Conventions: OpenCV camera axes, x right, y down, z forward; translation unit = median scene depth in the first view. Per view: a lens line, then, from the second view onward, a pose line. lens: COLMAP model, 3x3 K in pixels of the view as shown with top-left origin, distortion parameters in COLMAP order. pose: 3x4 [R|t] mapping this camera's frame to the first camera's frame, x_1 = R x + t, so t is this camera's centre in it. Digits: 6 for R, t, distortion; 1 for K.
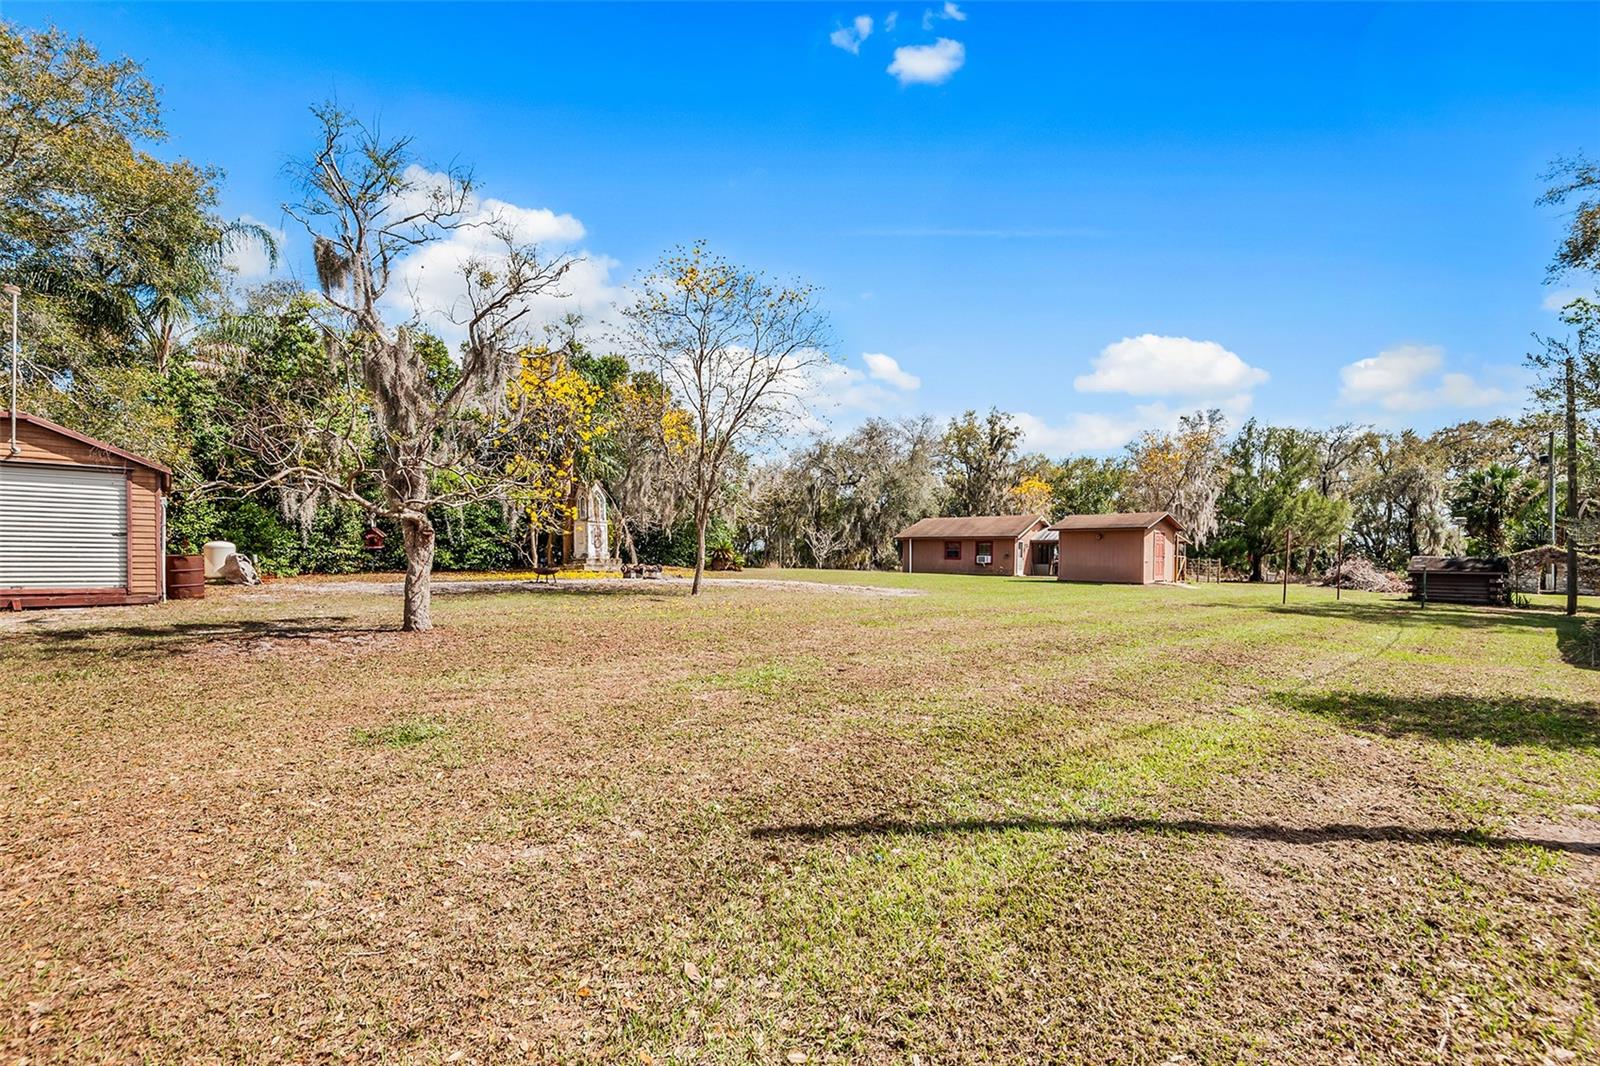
lens RADIAL K [[730.2, 0, 799.3], [0, 730.2, 537.7], [0, 0, 1]] dist [0.031051, -0.018987]
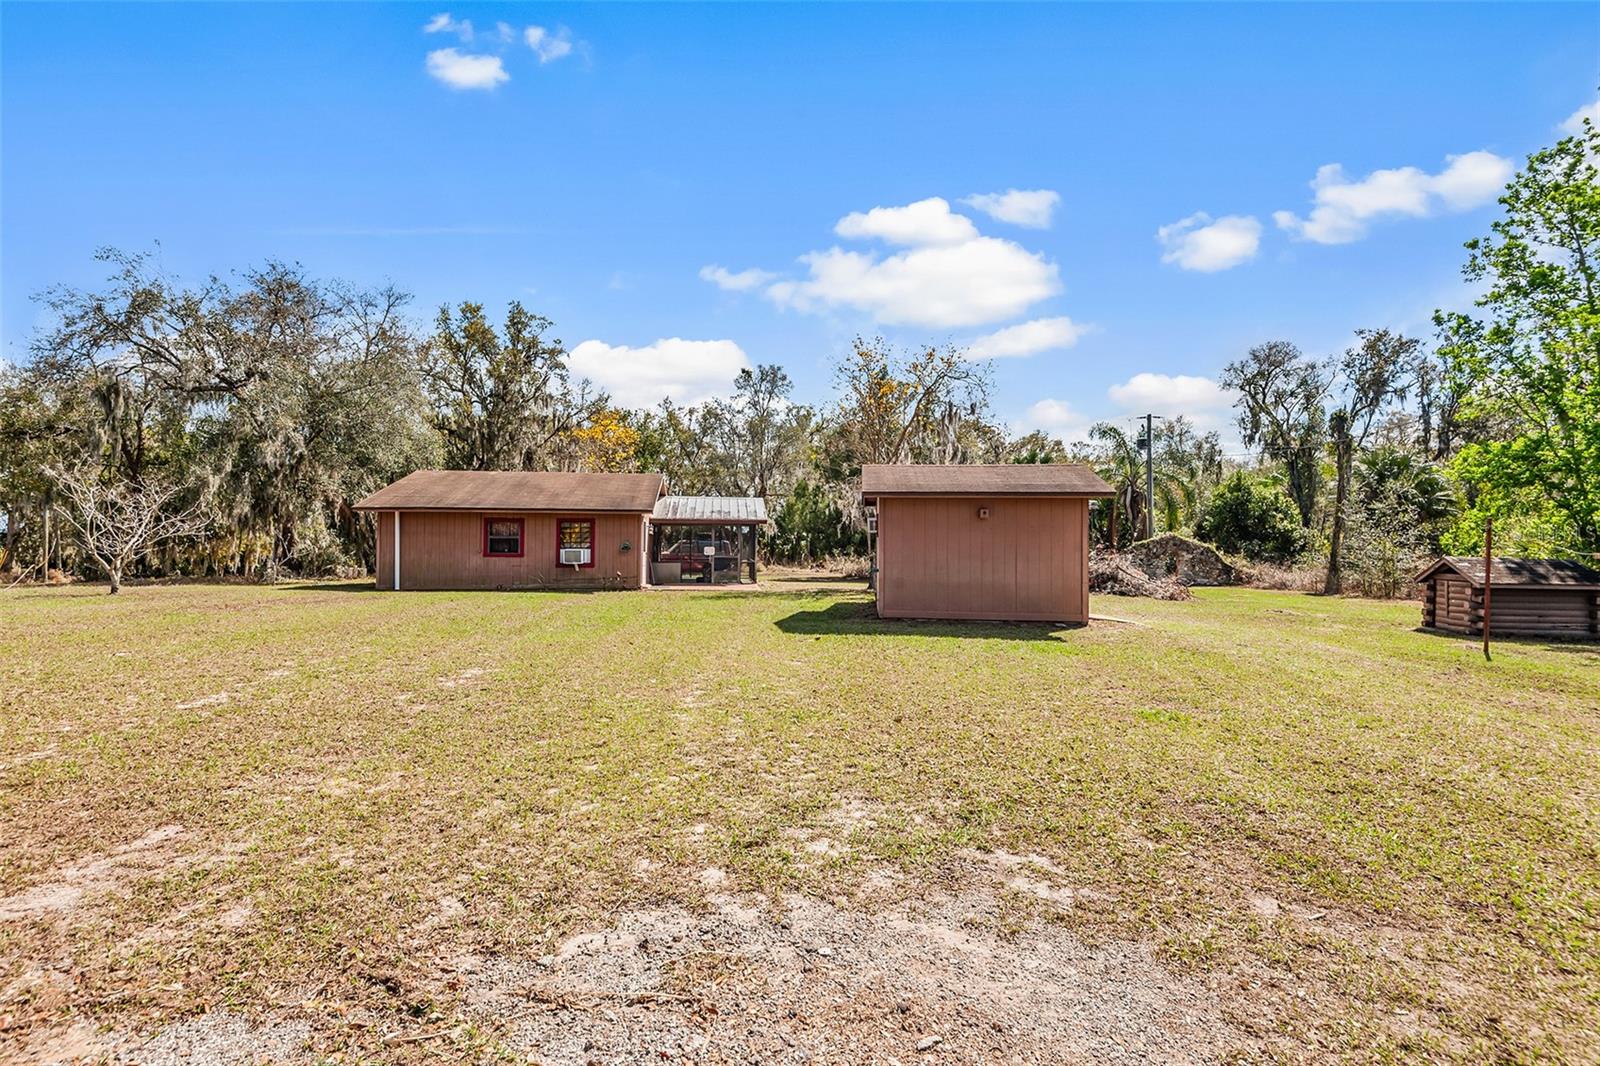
lens RADIAL K [[730.2, 0, 794.5], [0, 730.2, 528.0], [0, 0, 1]] dist [0.031051, -0.018987]
pose [[0.743409, 0.007052, 0.668800, 0.029005], [-0.017251, 0.999814, 0.008634, 0.003357], [-0.668615, -0.017956, 0.743392, 0.437434]]
